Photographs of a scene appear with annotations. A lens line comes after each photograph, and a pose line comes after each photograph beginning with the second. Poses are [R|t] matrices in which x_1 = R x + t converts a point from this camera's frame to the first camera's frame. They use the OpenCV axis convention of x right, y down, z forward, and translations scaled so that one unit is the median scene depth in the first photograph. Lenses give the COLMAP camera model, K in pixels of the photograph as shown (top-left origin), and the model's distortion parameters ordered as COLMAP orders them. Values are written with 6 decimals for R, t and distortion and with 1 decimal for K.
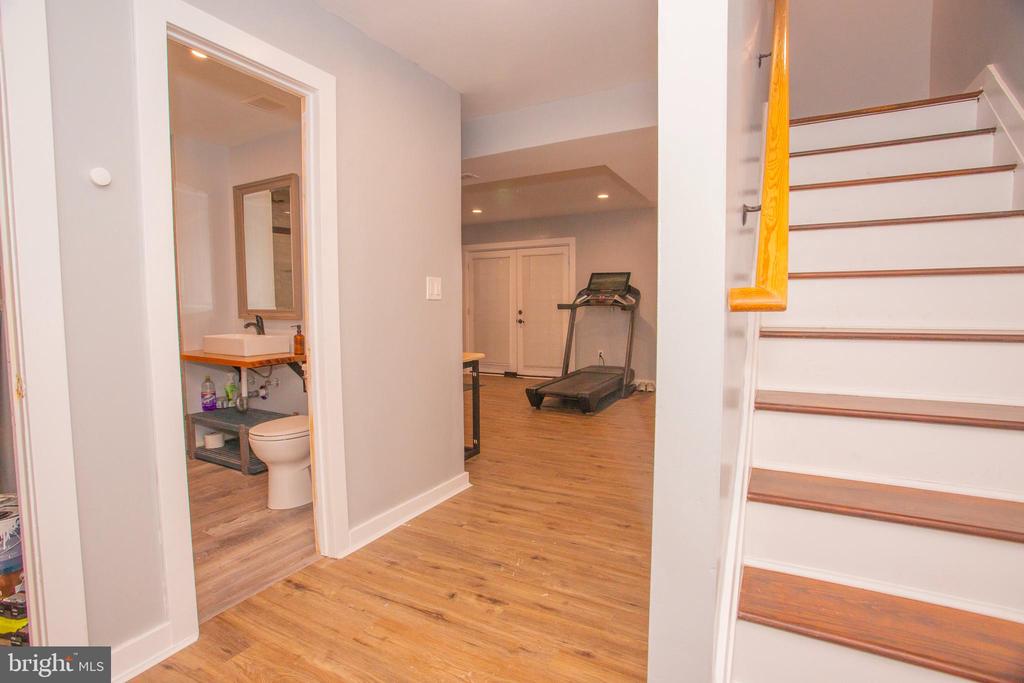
lens RADIAL K [[493.7, 0, 512.0], [0, 493.7, 341.5], [0, 0, 1]] dist [-0.059018, -0.000091]
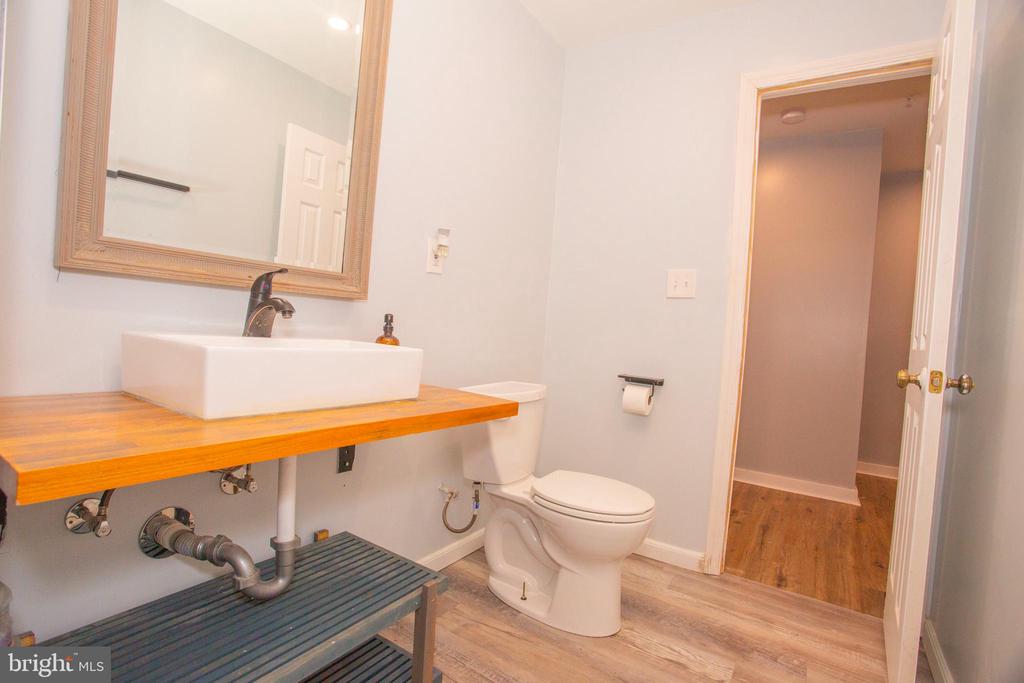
lens RADIAL K [[496.9, 0, 512.0], [0, 496.9, 341.5], [0, 0, 1]] dist [-0.046042, 0.000226]
pose [[0.077668, -0.022110, 0.996734, -0.852396], [0.009907, 0.999722, 0.021404, -0.015938], [-0.996930, 0.008212, 0.077865, 0.839532]]
